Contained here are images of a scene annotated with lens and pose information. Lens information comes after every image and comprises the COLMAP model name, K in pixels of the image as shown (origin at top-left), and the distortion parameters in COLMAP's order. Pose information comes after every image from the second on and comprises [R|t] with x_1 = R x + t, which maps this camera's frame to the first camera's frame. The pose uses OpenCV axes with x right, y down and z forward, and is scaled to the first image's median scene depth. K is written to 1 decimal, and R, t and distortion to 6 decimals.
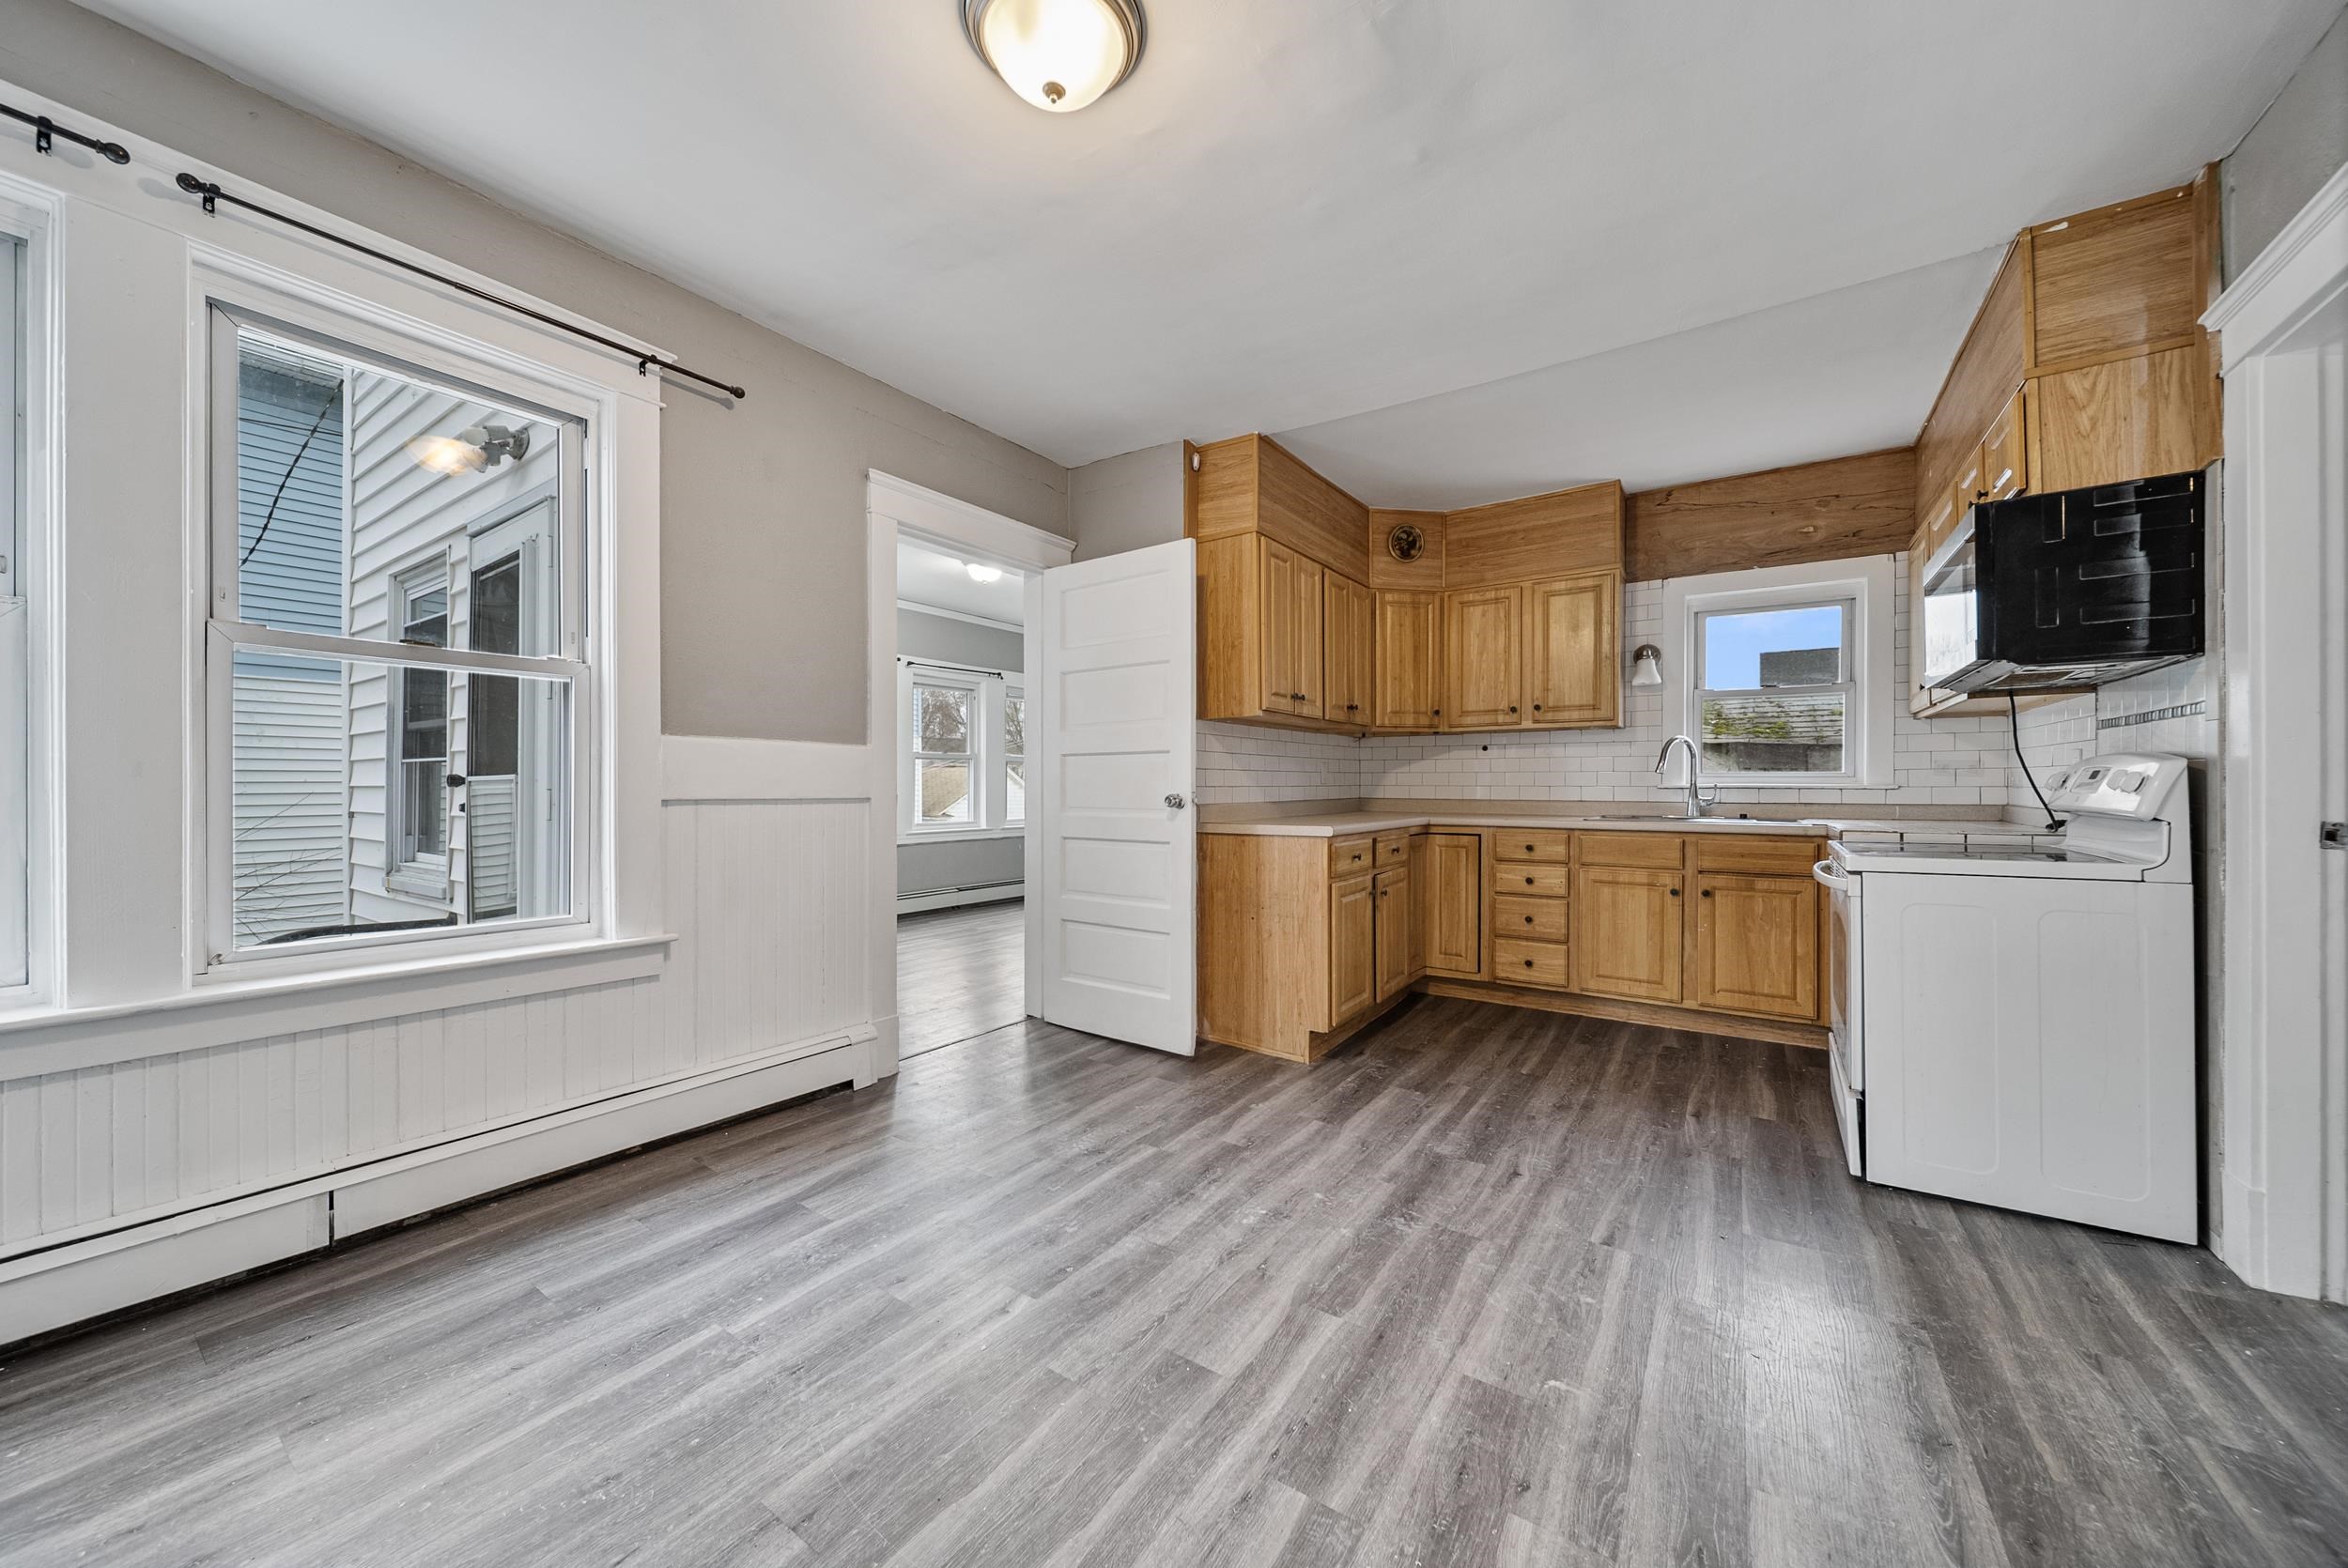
lens RADIAL K [[832.7, 0, 1172.2], [0, 832.7, 789.0], [0, 0, 1]] dist [-0.001882, -0.000369]
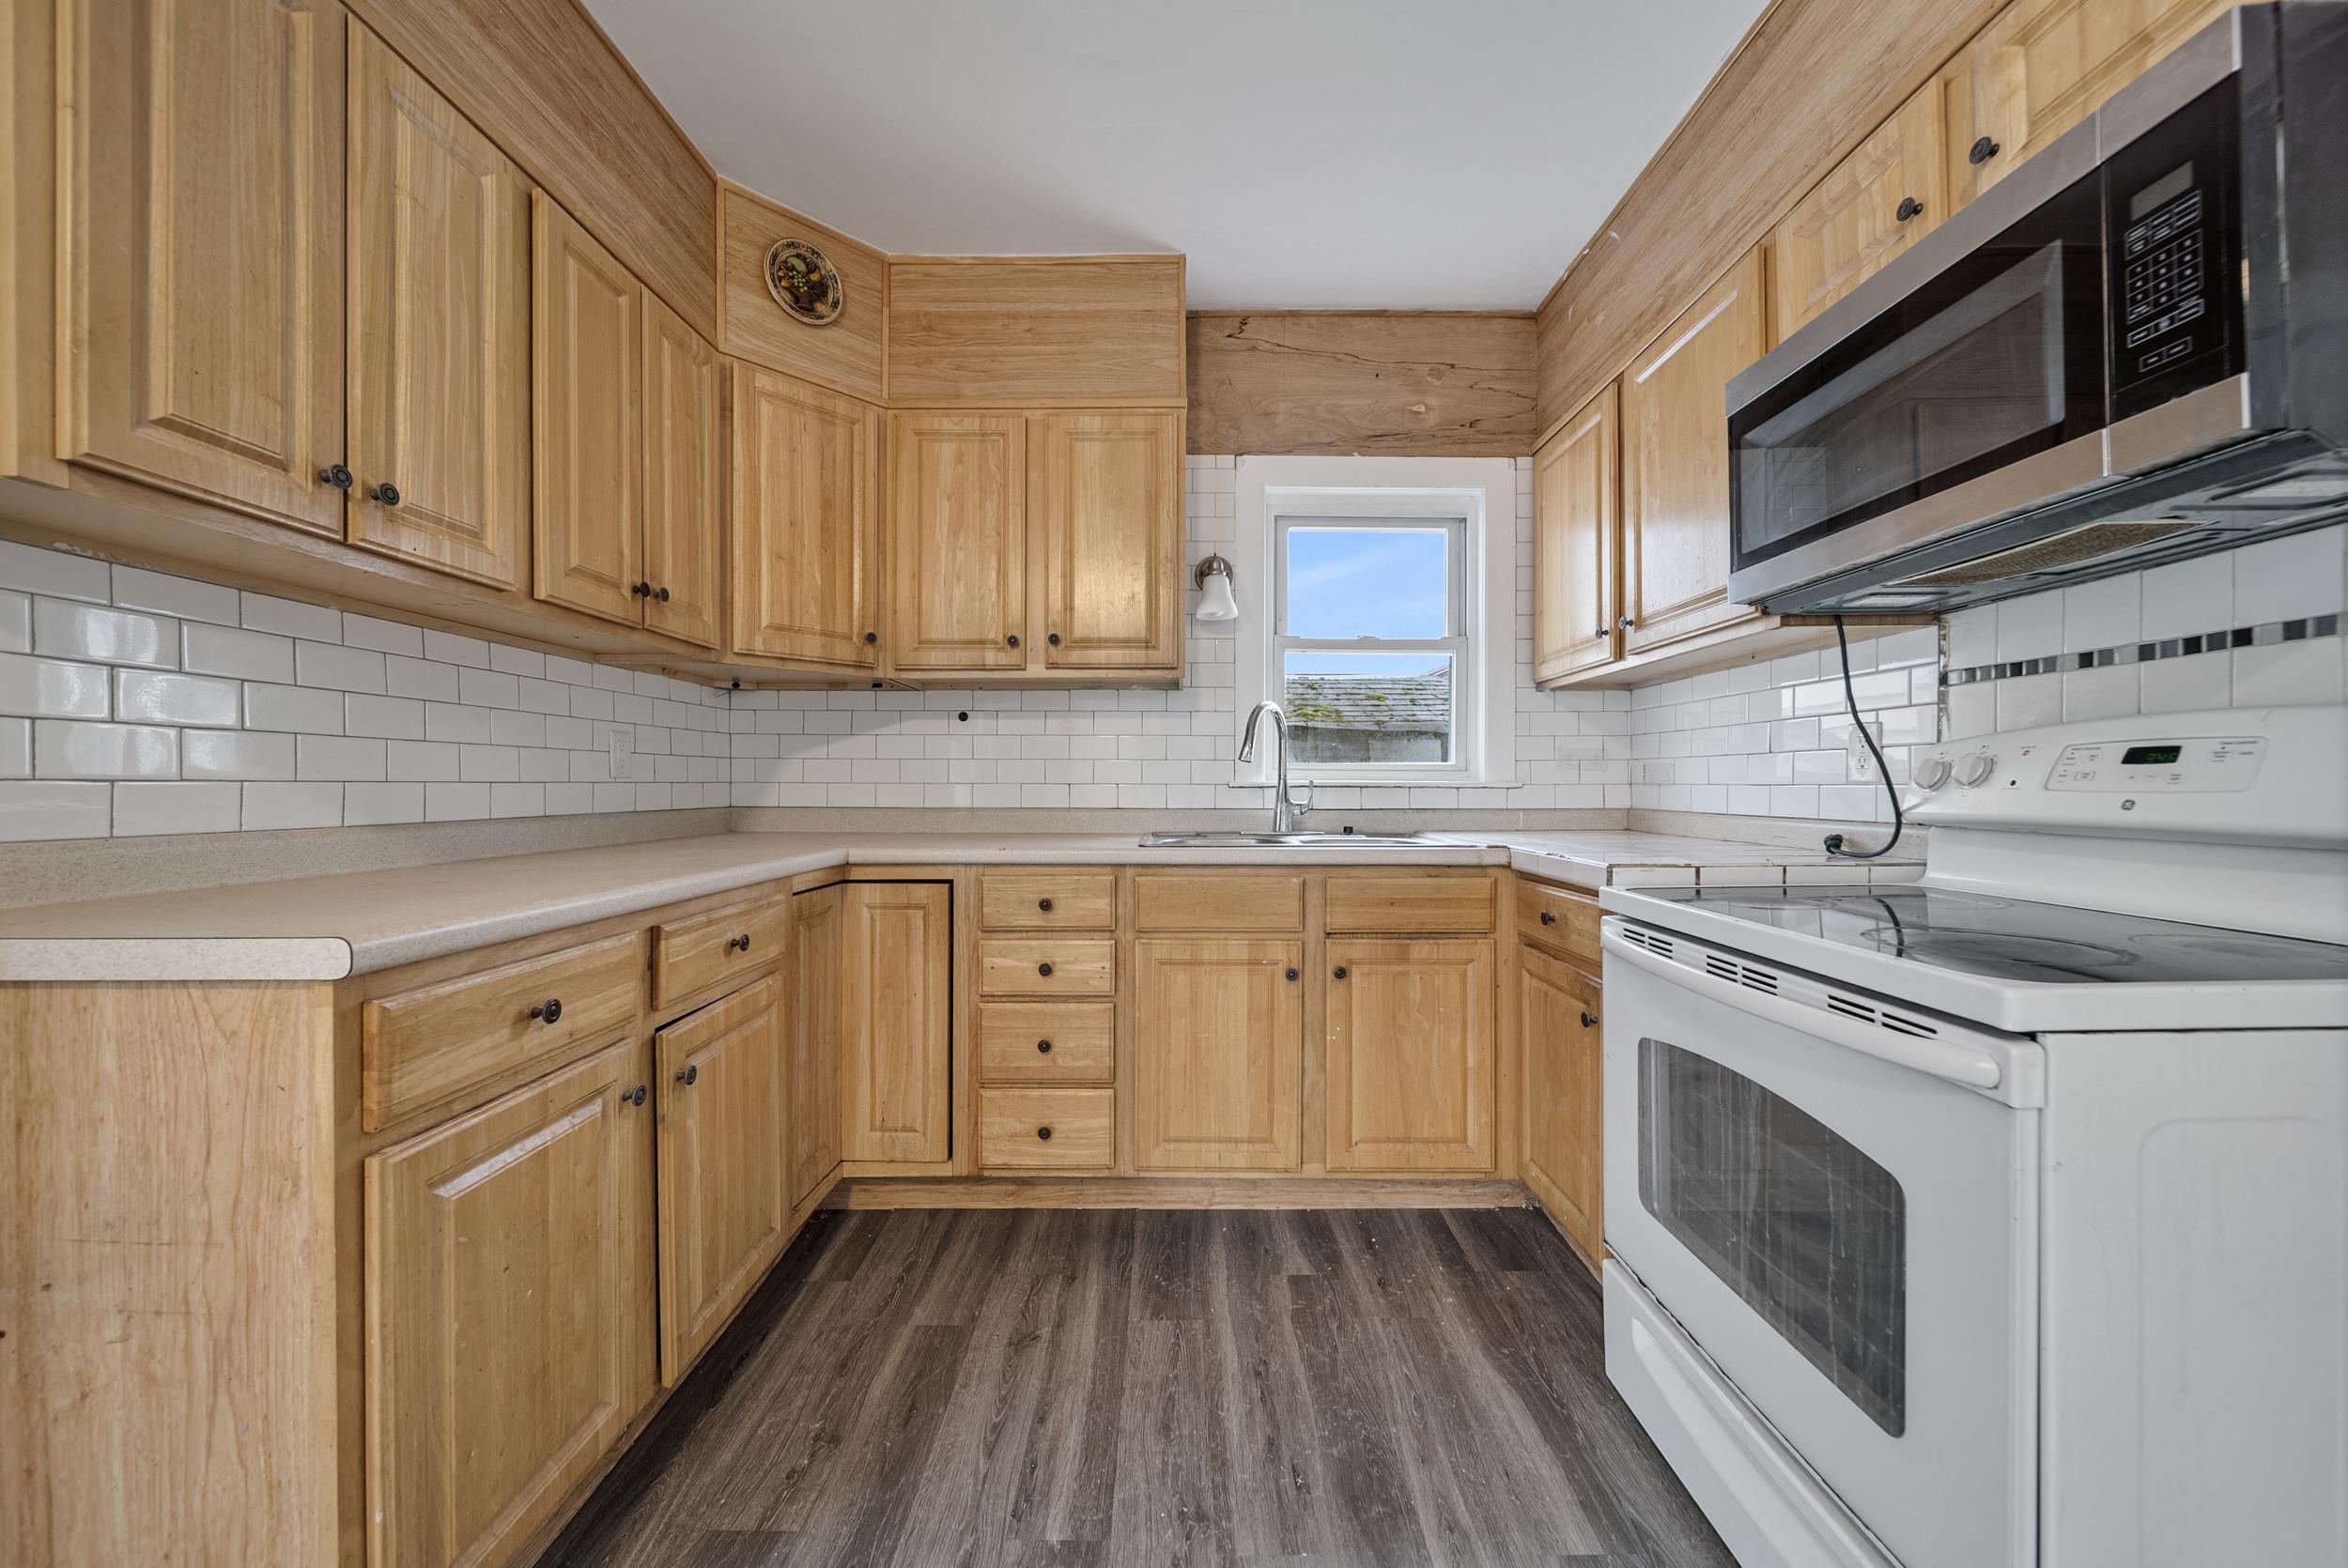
lens RADIAL K [[832.7, 0, 1172.3], [0, 832.7, 785.5], [0, 0, 1]] dist [-0.001882, -0.000369]
pose [[0.827341, 0.001326, 0.561698, 0.232551], [0.002061, 0.999983, -0.005395, 0.001411], [-0.561696, 0.005621, 0.827325, 0.599421]]
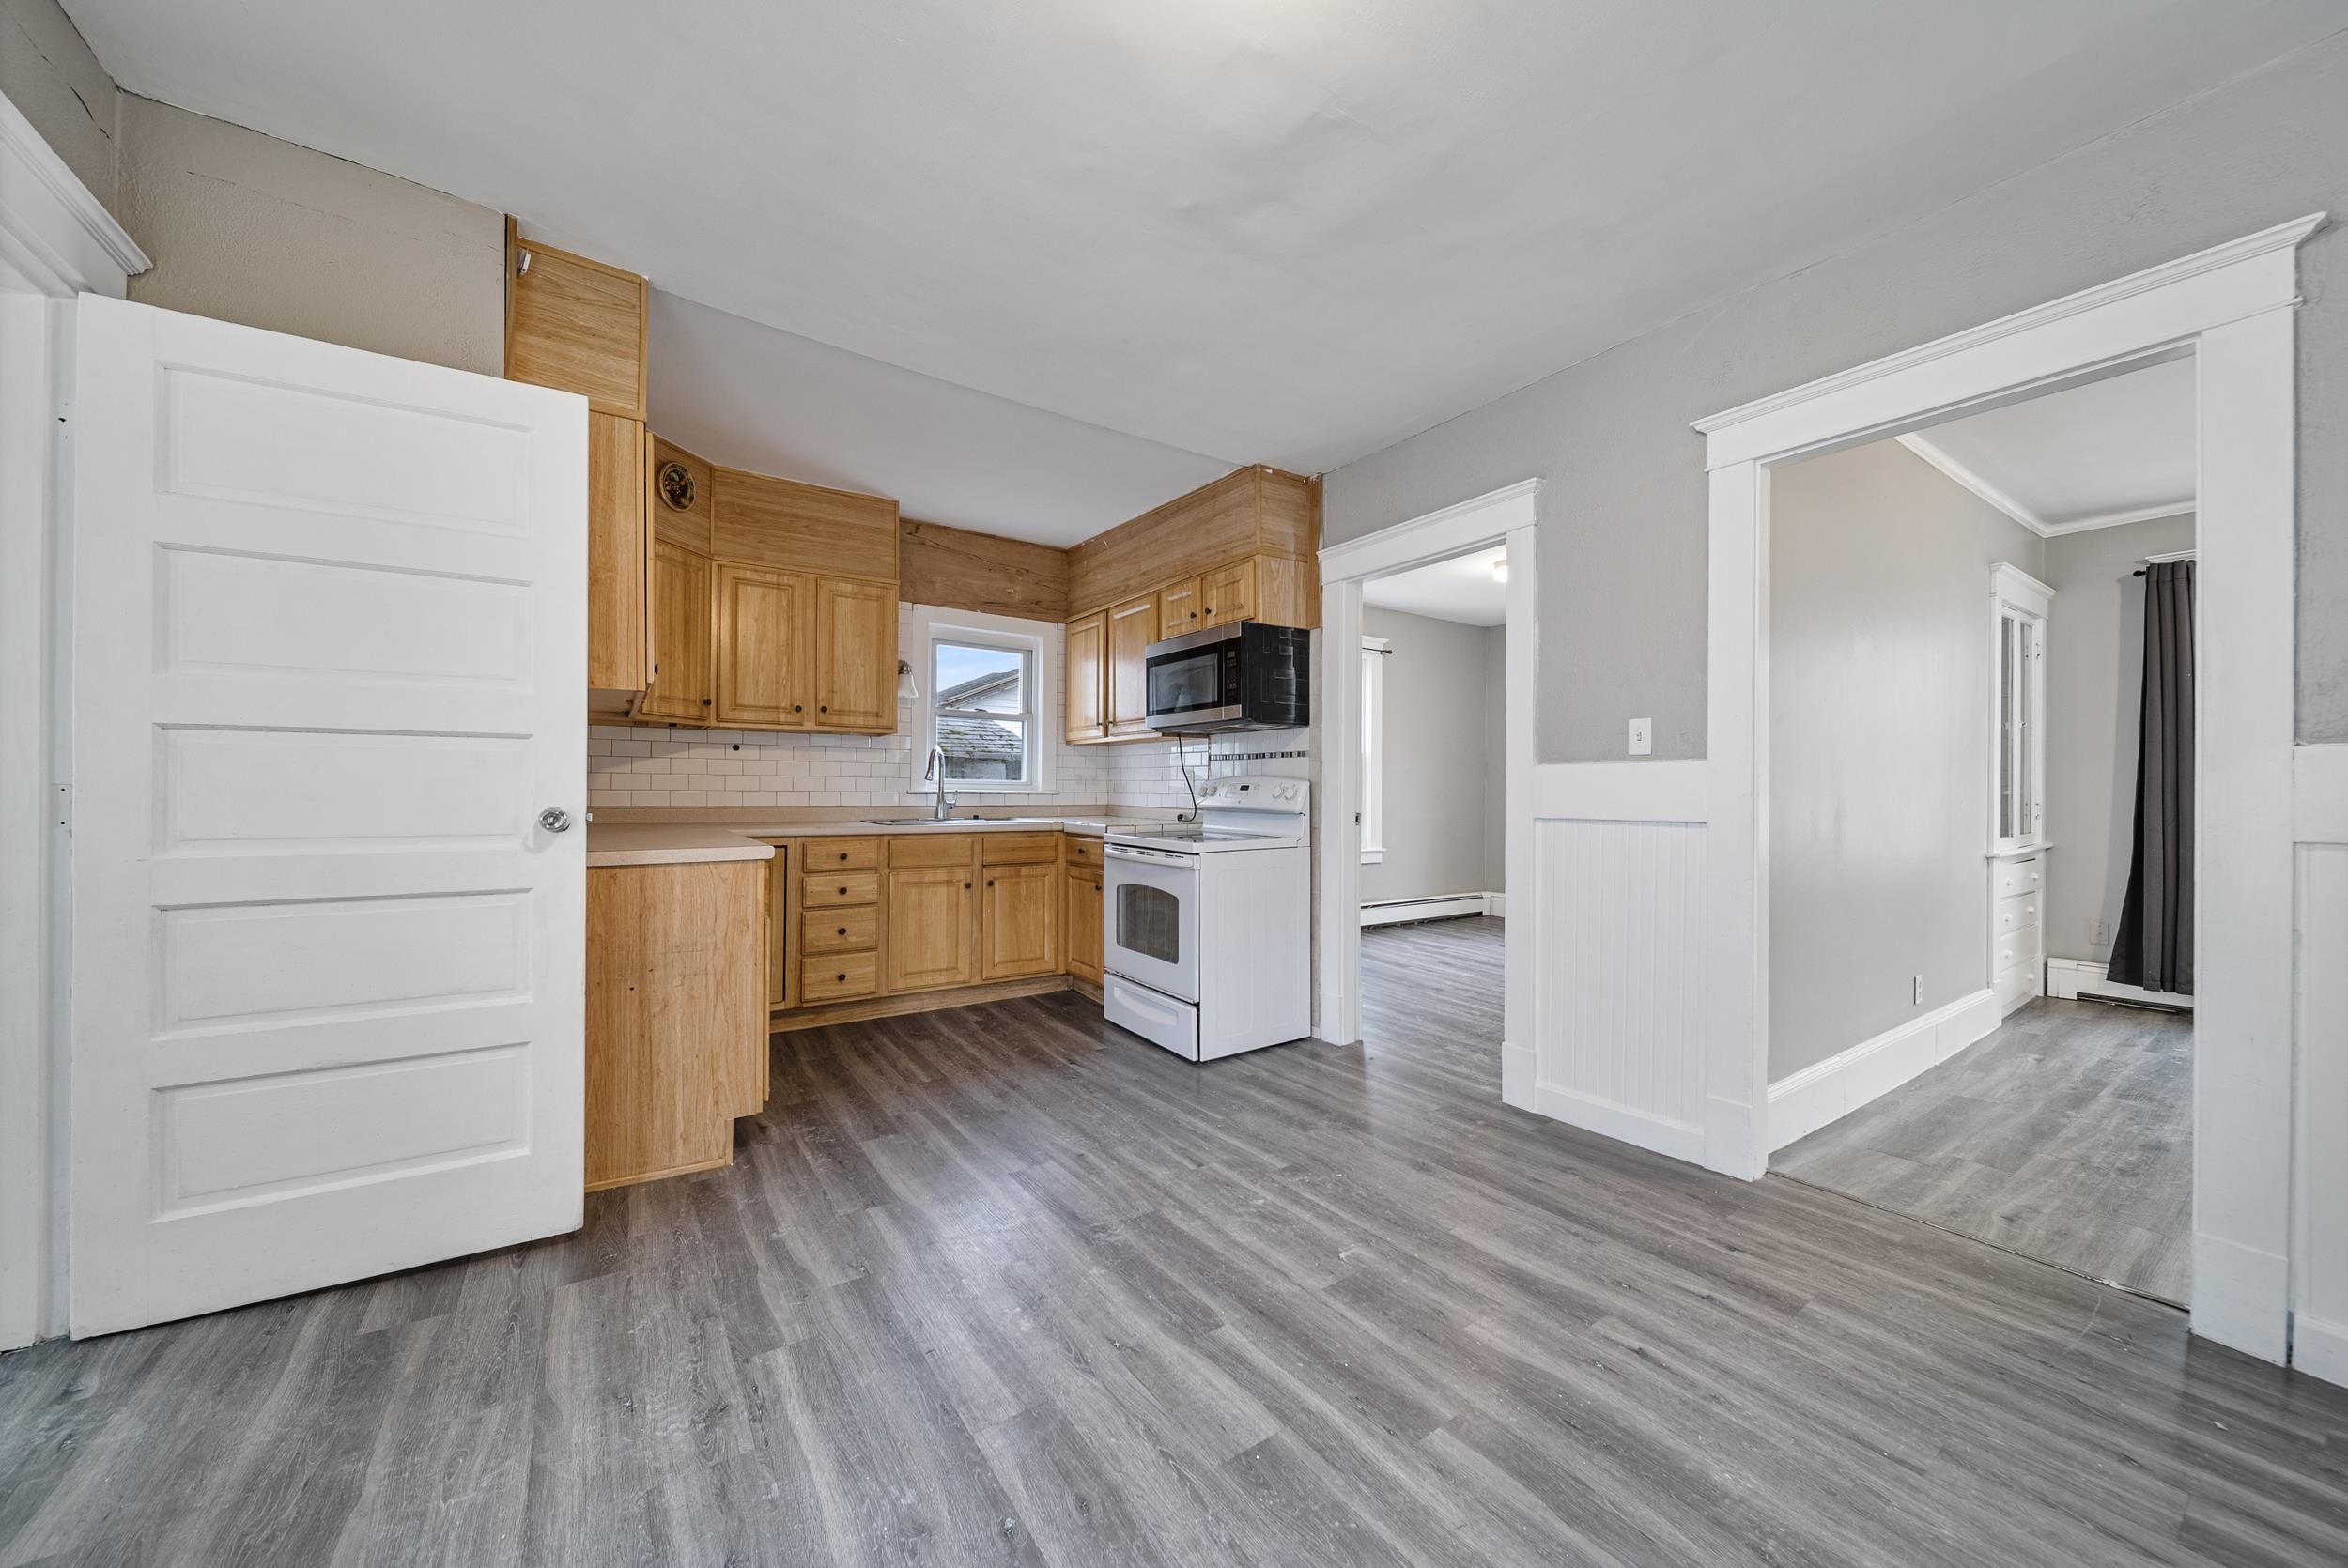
lens RADIAL K [[832.7, 0, 1179.5], [0, 832.7, 791.0], [0, 0, 1]] dist [-0.001882, -0.000369]
pose [[0.354180, 0.000323, 0.935177, -0.367700], [-0.003341, 0.999994, 0.000920, -0.007741], [-0.935171, -0.003450, 0.354179, 0.332943]]
